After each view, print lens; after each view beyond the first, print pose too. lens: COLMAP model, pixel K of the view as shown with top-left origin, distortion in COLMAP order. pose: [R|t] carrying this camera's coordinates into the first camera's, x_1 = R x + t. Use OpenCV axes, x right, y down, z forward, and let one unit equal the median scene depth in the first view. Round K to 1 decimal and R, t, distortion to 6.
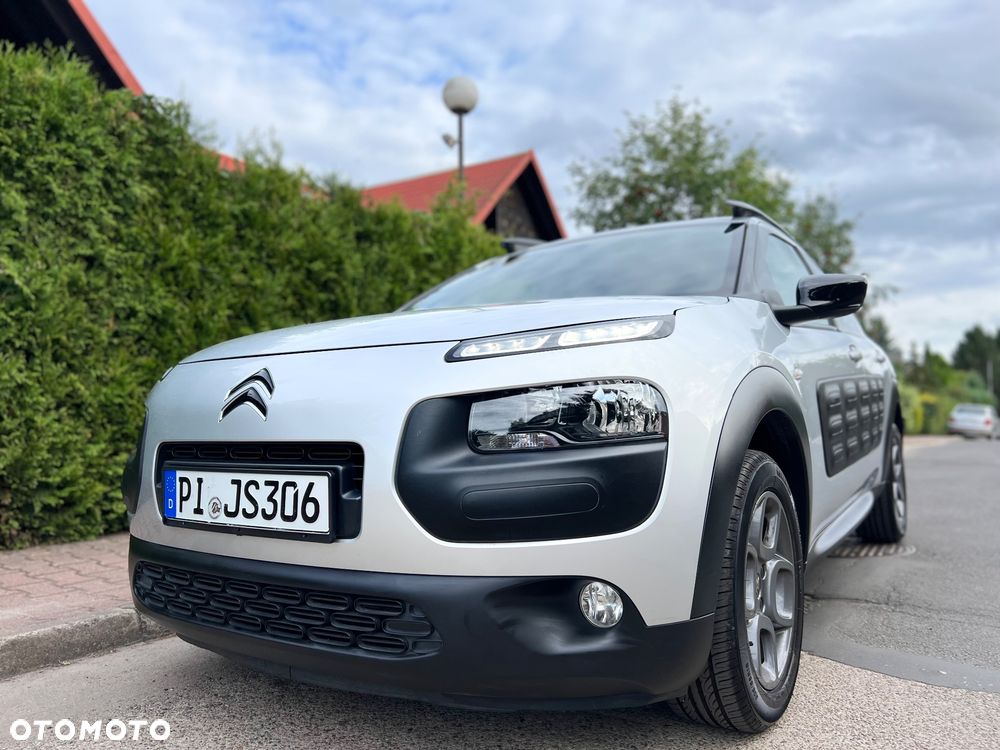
lens RADIAL K [[757.5, 0, 504.3], [0, 757.5, 377.9], [0, 0, 1]] dist [0.044174, -0.051399]
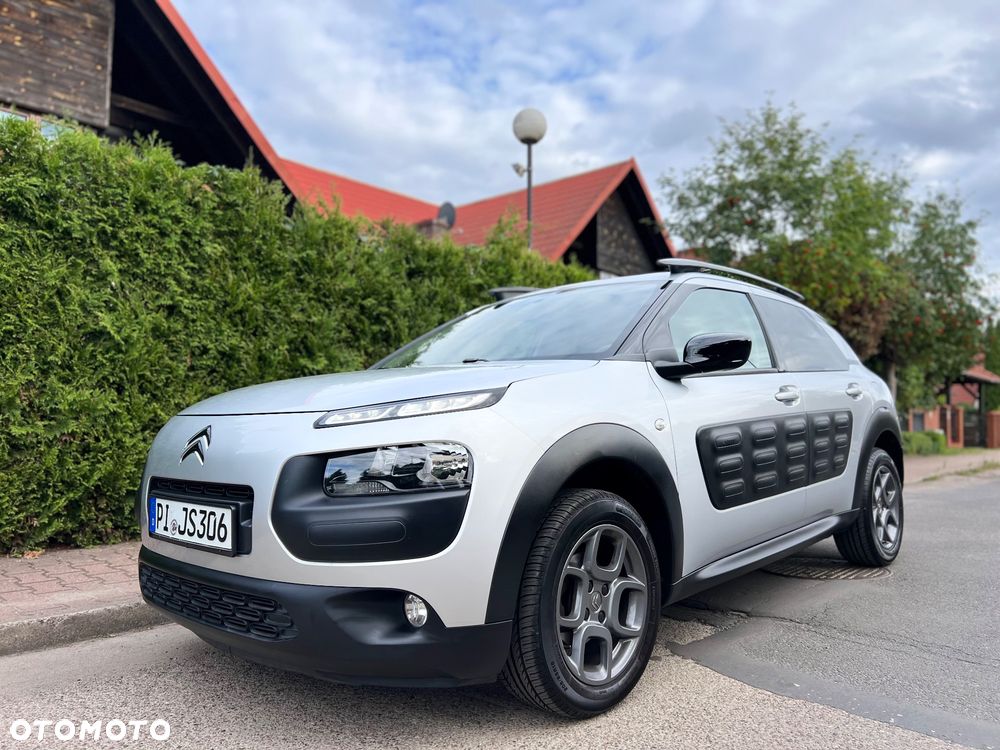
lens RADIAL K [[757.5, 0, 504.3], [0, 757.5, 377.9], [0, 0, 1]] dist [0.044174, -0.051399]
pose [[0.986291, -0.000126, -0.165018, 0.189295], [-0.000107, 0.999999, -0.001407, -0.042674], [0.165018, 0.001405, 0.986290, -0.117628]]
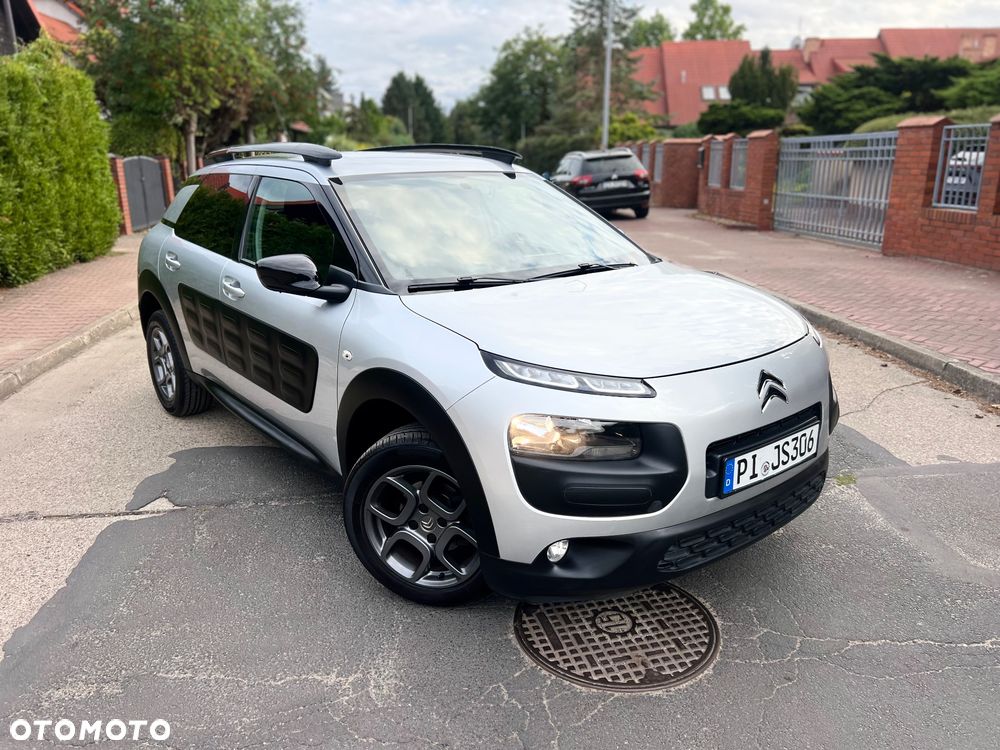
lens RADIAL K [[746.9, 0, 504.5], [0, 746.9, 377.6], [0, 0, 1]] dist [0.046265, -0.054448]
pose [[0.776260, -0.176747, 0.605129, -0.602952], [-0.038610, 0.944761, 0.325477, -0.273507], [-0.629230, -0.276018, 0.726556, -1.088641]]
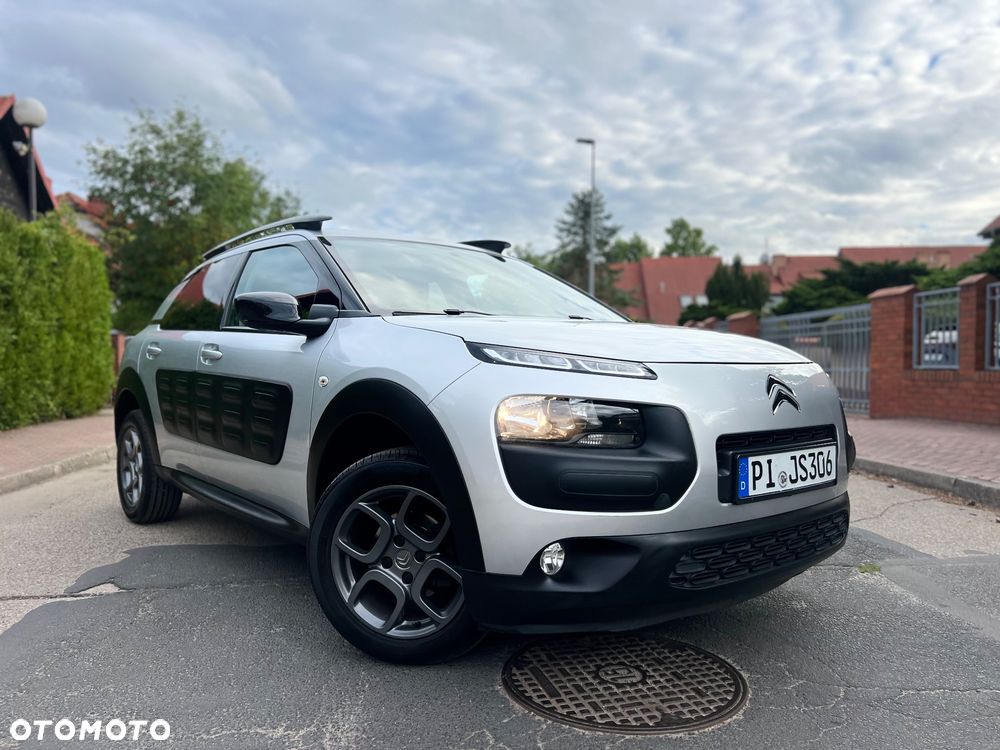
lens RADIAL K [[746.6, 0, 503.6], [0, 746.6, 383.9], [0, 0, 1]] dist [0.043206, -0.048334]
pose [[0.769784, -0.012582, 0.638180, -0.585947], [-0.041913, 0.996652, 0.070205, -0.110499], [-0.636927, -0.080790, 0.766679, -1.082780]]
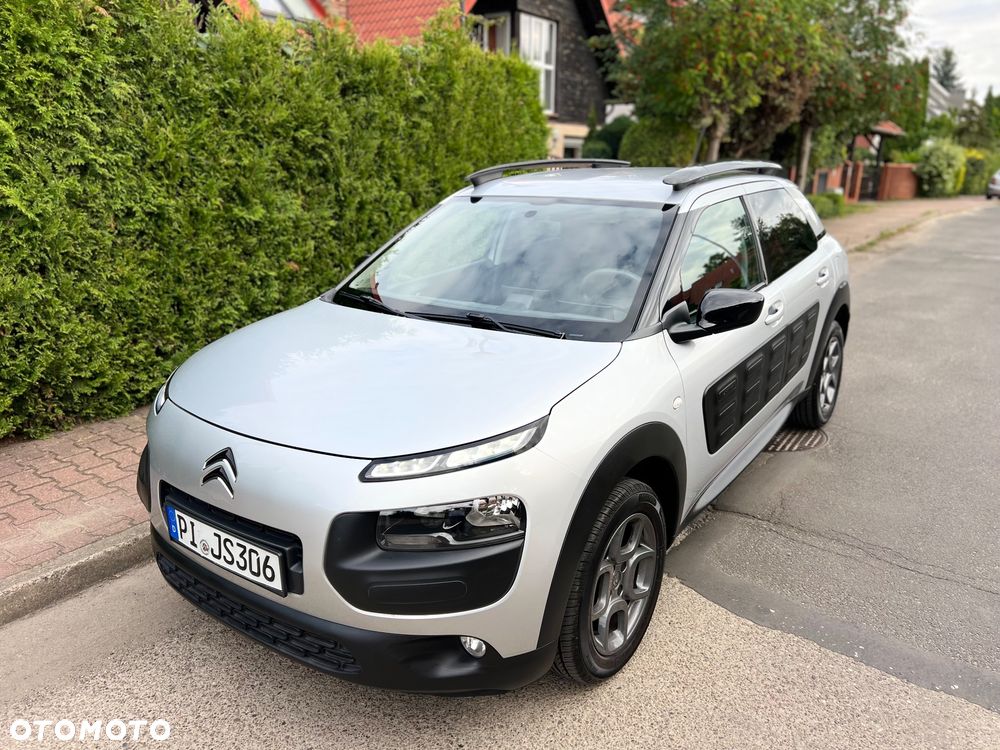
lens RADIAL K [[757.5, 0, 504.3], [0, 757.5, 377.9], [0, 0, 1]] dist [0.044174, -0.051399]
pose [[0.999193, 0.024000, -0.032216, 0.082720], [-0.011850, 0.942331, 0.334473, -0.246104], [0.038385, -0.333821, 0.941855, -0.071654]]
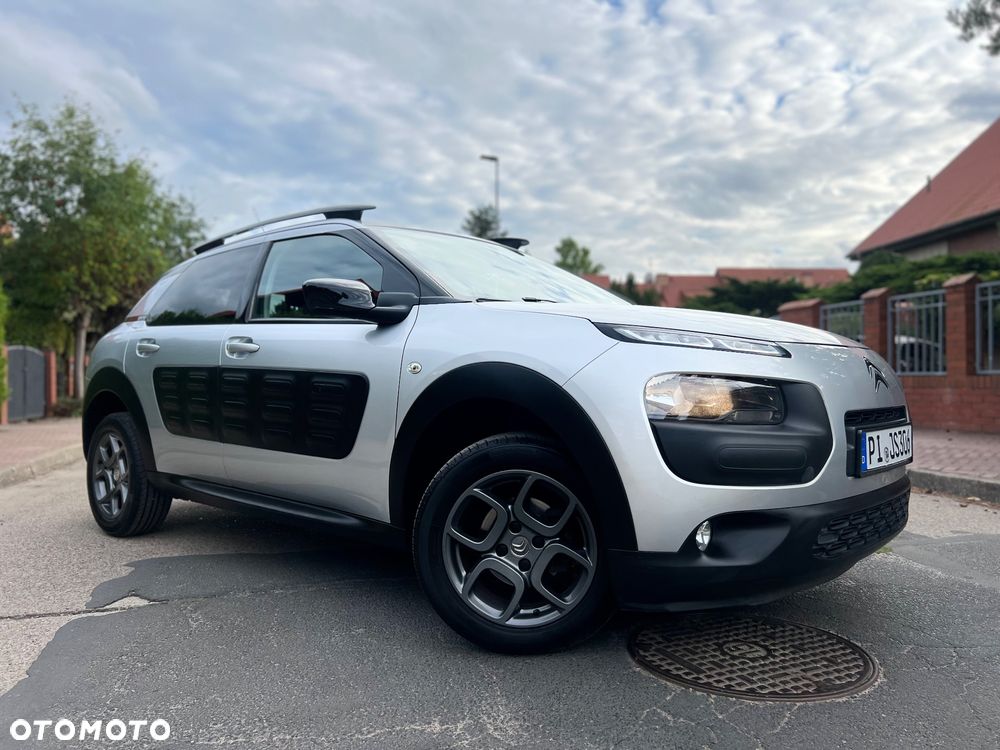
lens RADIAL K [[746.9, 0, 504.5], [0, 746.9, 377.6], [0, 0, 1]] dist [0.046265, -0.054448]
pose [[0.665249, 0.003244, 0.746614, -0.710497], [-0.043222, 0.998481, 0.034173, -0.077321], [-0.745369, -0.055004, 0.664379, -0.960006]]
